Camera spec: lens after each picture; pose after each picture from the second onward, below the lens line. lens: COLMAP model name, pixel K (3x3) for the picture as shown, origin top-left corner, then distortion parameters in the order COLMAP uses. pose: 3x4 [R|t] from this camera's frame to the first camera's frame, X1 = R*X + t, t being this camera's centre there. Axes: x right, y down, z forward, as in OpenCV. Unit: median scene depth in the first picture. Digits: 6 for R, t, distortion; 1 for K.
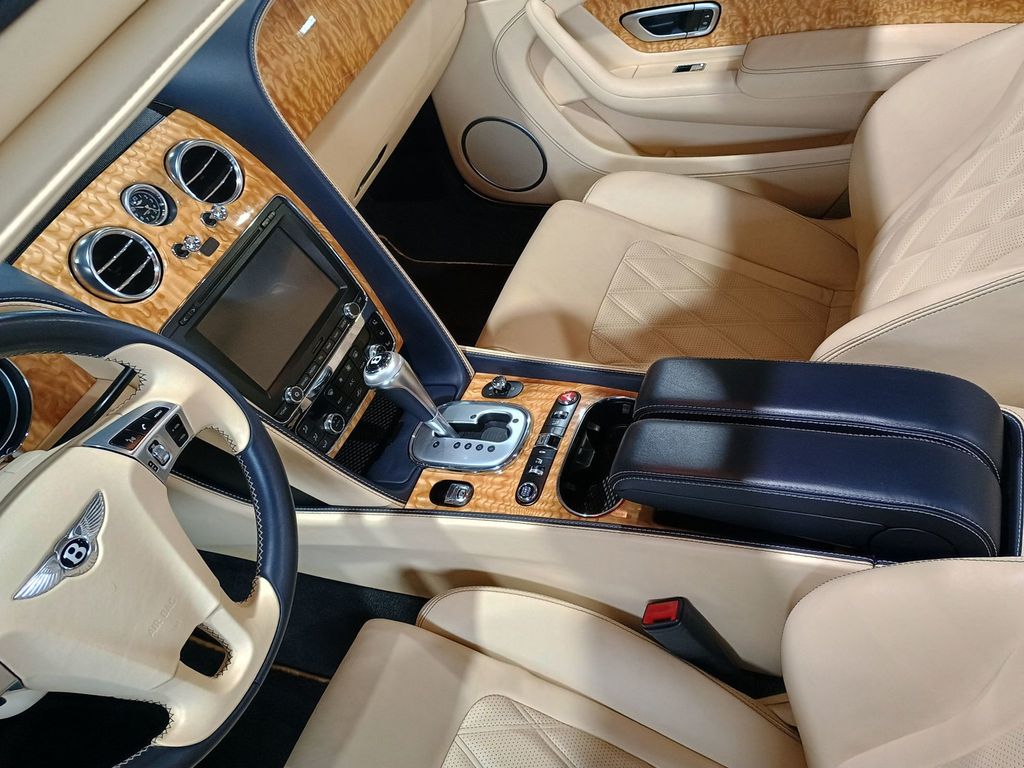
lens RADIAL K [[883.3, 0, 526.7], [0, 883.3, 387.2], [0, 0, 1]] dist [0.065318, -0.074065]
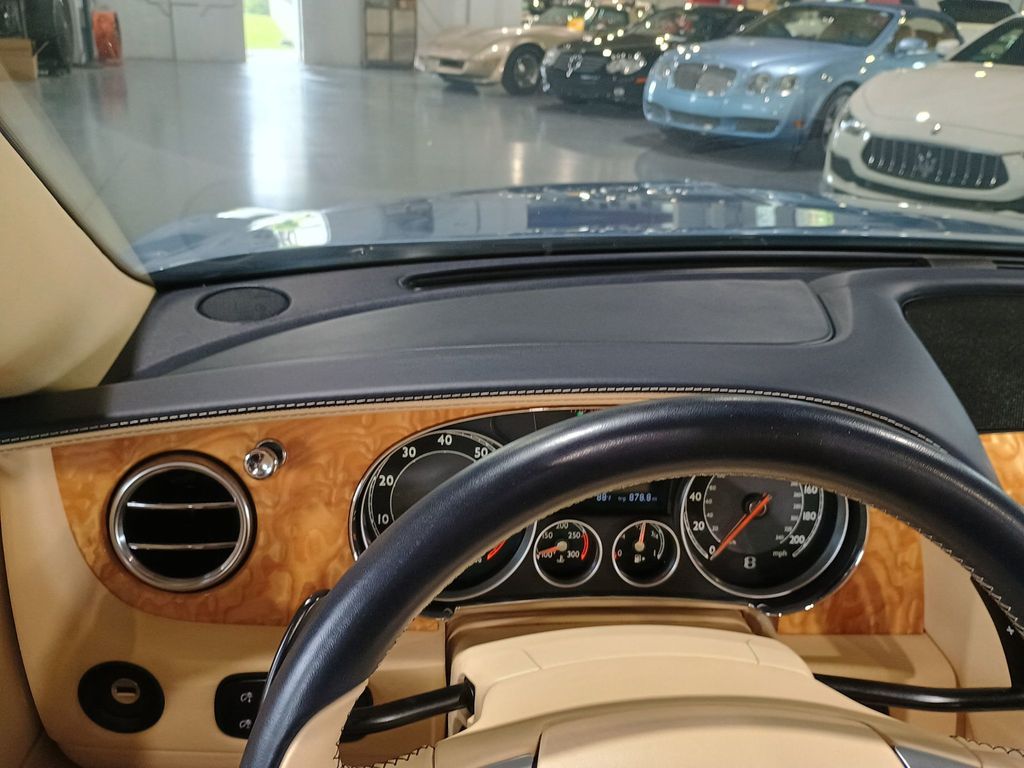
lens RADIAL K [[894.6, 0, 528.9], [0, 894.6, 382.4], [0, 0, 1]] dist [0.061046, -0.080711]
pose [[0.426945, 0.558850, -0.710918, -0.189753], [-0.754753, 0.653237, 0.060237, 0.037507], [0.498062, 0.510850, 0.700690, 0.248125]]
